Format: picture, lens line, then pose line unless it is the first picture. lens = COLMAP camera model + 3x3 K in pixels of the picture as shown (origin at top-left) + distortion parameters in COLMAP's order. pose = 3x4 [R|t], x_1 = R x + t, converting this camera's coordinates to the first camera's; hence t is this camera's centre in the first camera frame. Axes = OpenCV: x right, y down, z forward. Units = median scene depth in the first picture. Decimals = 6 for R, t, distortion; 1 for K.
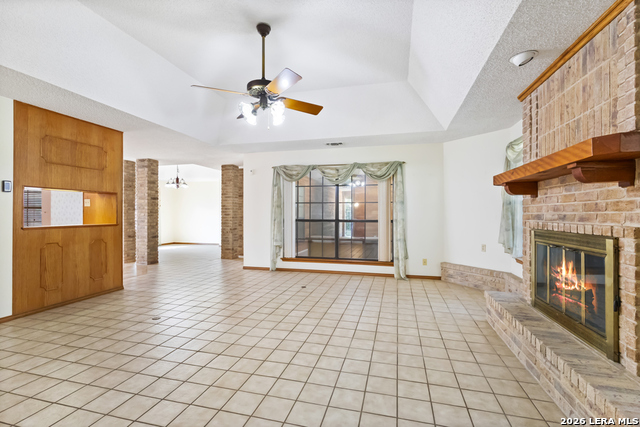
lens RADIAL K [[300.5, 0, 313.6], [0, 300.5, 213.2], [0, 0, 1]] dist [0.001695, 0.003468]
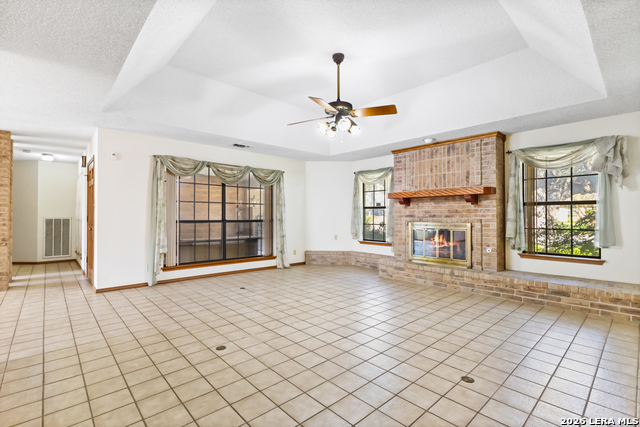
lens RADIAL K [[300.5, 0, 319.8], [0, 300.5, 212.5], [0, 0, 1]] dist [0.001695, 0.003468]
pose [[0.526639, 0.011698, 0.850009, -0.924112], [-0.003126, 0.999925, -0.011824, 0.011356], [-0.850083, 0.003570, 0.526636, 0.337181]]
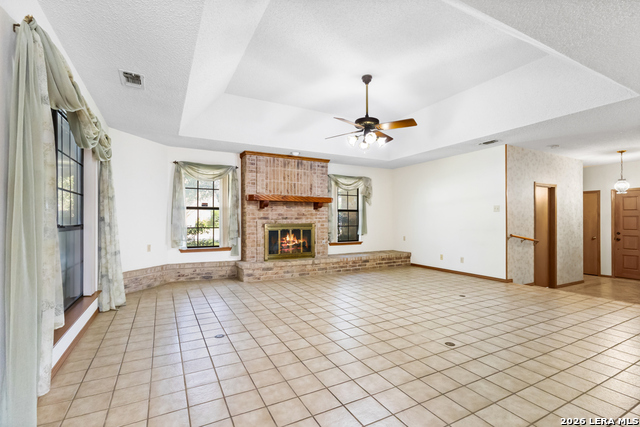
lens RADIAL K [[300.5, 0, 321.8], [0, 300.5, 223.9], [0, 0, 1]] dist [0.001695, 0.003468]
pose [[-0.698960, -0.011515, 0.715068, -0.754510], [-0.001893, 0.999897, 0.014251, 0.016525], [-0.715159, 0.008608, -0.698909, 1.591479]]
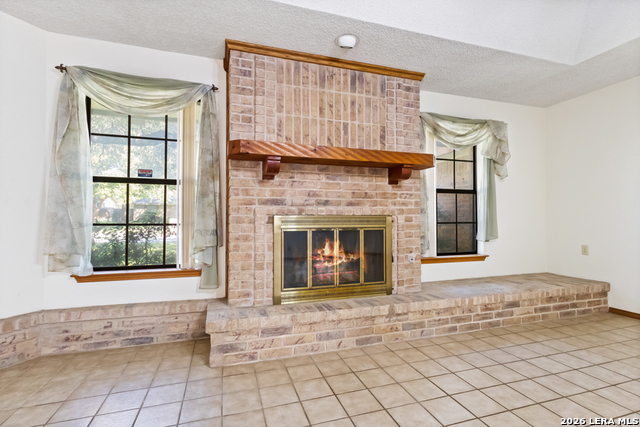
lens RADIAL K [[300.5, 0, 316.8], [0, 300.5, 215.3], [0, 0, 1]] dist [0.001695, 0.003468]
pose [[-0.549741, 0.012164, 0.835246, -0.047183], [-0.000667, 0.999887, -0.015000, 0.047705], [-0.835335, -0.008803, -0.549671, 1.009746]]
